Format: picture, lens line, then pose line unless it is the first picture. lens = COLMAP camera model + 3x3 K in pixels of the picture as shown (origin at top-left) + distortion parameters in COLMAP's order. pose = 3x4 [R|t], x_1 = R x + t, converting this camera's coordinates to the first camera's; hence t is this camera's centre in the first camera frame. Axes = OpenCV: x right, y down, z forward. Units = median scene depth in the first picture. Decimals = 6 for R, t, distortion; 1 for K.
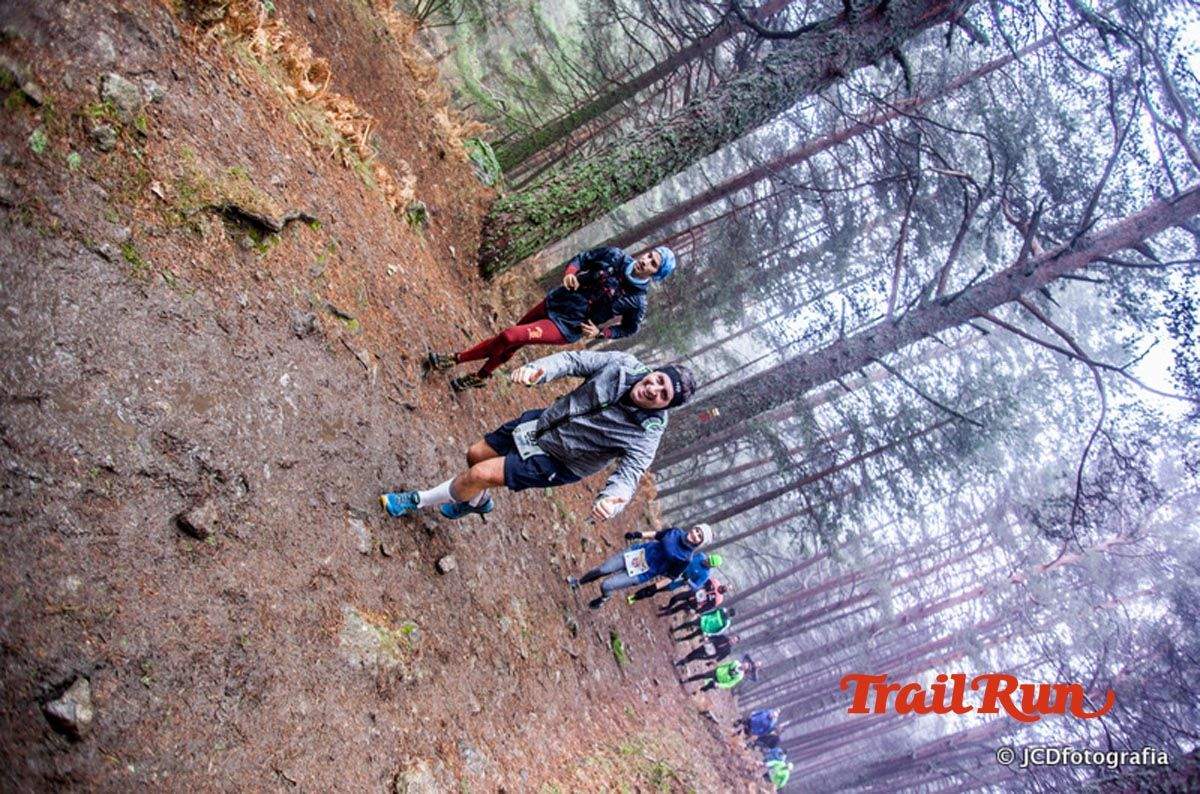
lens RADIAL K [[734.6, 0, 606.6], [0, 734.6, 402.6], [0, 0, 1]] dist [-0.093931, 0.051965]
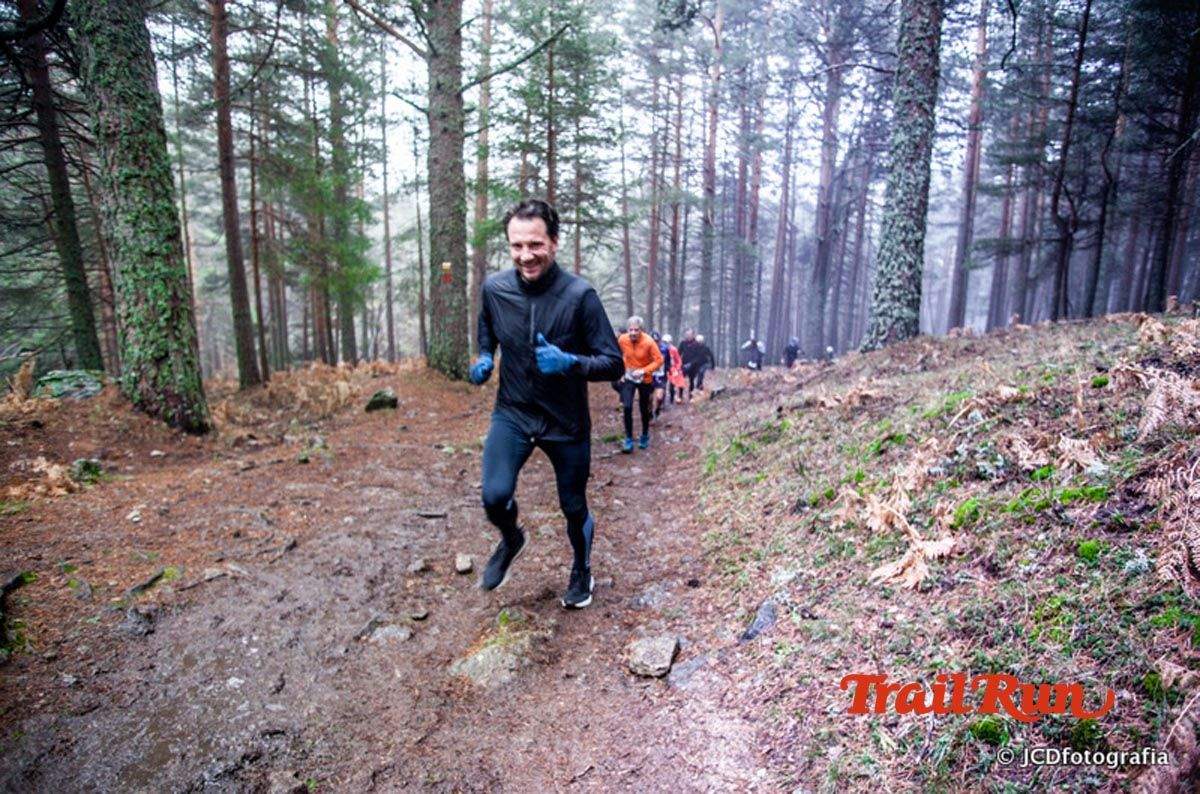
lens RADIAL K [[734.6, 0, 606.5], [0, 734.6, 404.2], [0, 0, 1]] dist [-0.093931, 0.051965]
pose [[0.372999, -0.925317, 0.068265, -0.010411], [0.888532, 0.377418, 0.260897, 0.027913], [-0.267177, -0.036658, 0.962950, 0.018187]]
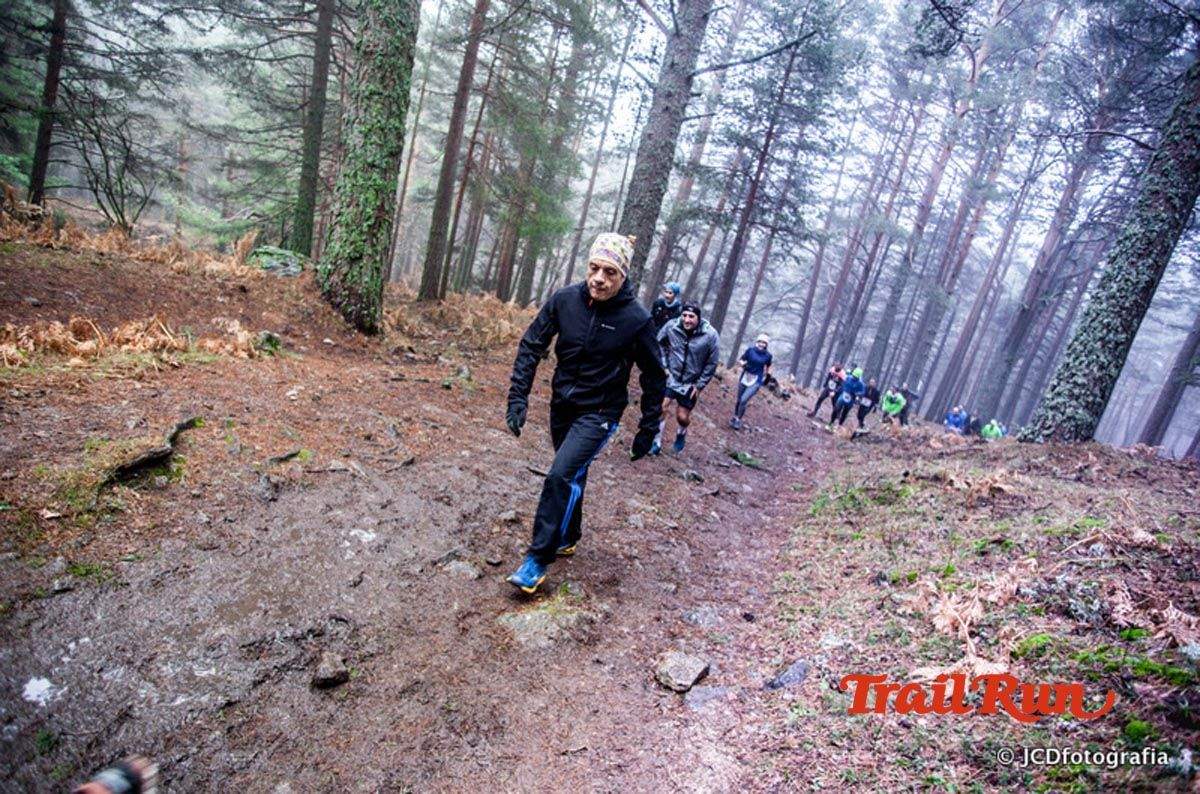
lens RADIAL K [[734.6, 0, 605.8], [0, 734.6, 407.1], [0, 0, 1]] dist [-0.093931, 0.051965]
pose [[0.624815, -0.778768, -0.055919, 0.007922], [0.779305, 0.617650, 0.105796, 0.033141], [-0.047852, -0.109681, 0.992814, -0.000850]]
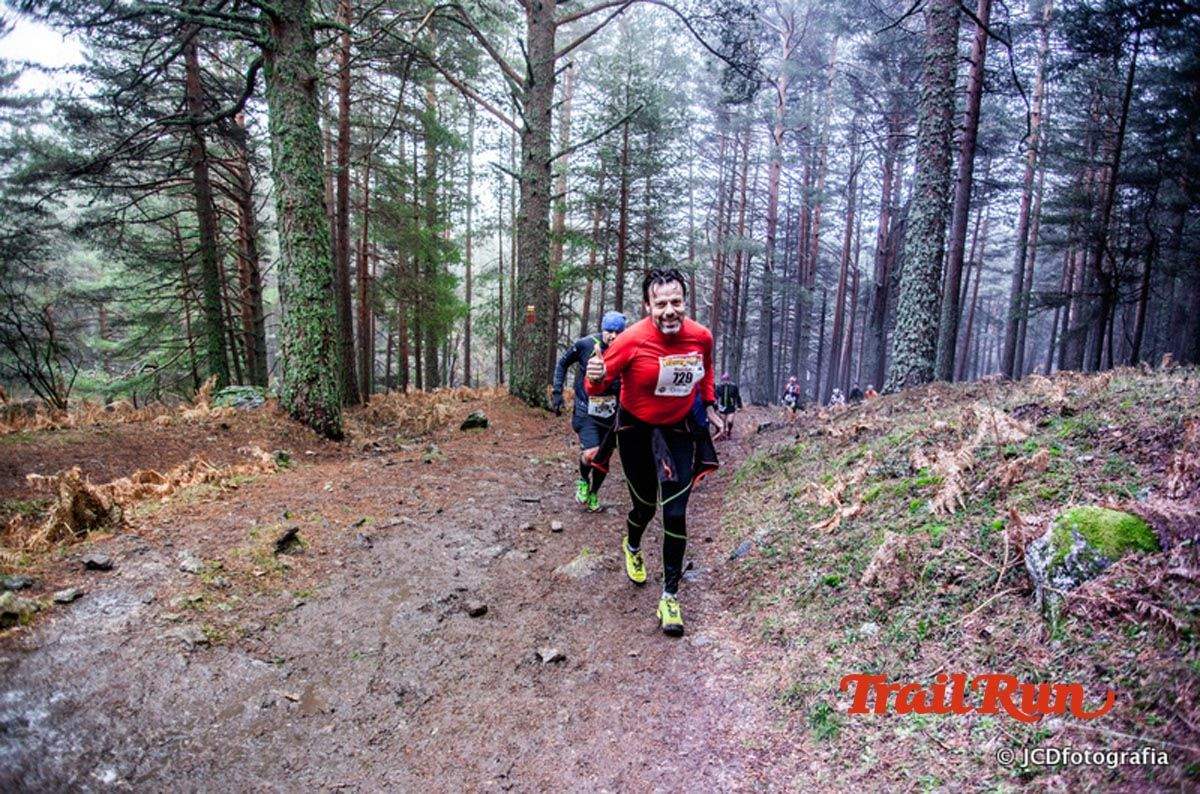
lens RADIAL K [[734.6, 0, 605.7], [0, 734.6, 404.3], [0, 0, 1]] dist [-0.093931, 0.051965]
pose [[0.414170, -0.907011, 0.076121, -0.034591], [0.891863, 0.421107, 0.165077, -0.013034], [-0.181782, -0.000480, 0.983339, -0.194467]]
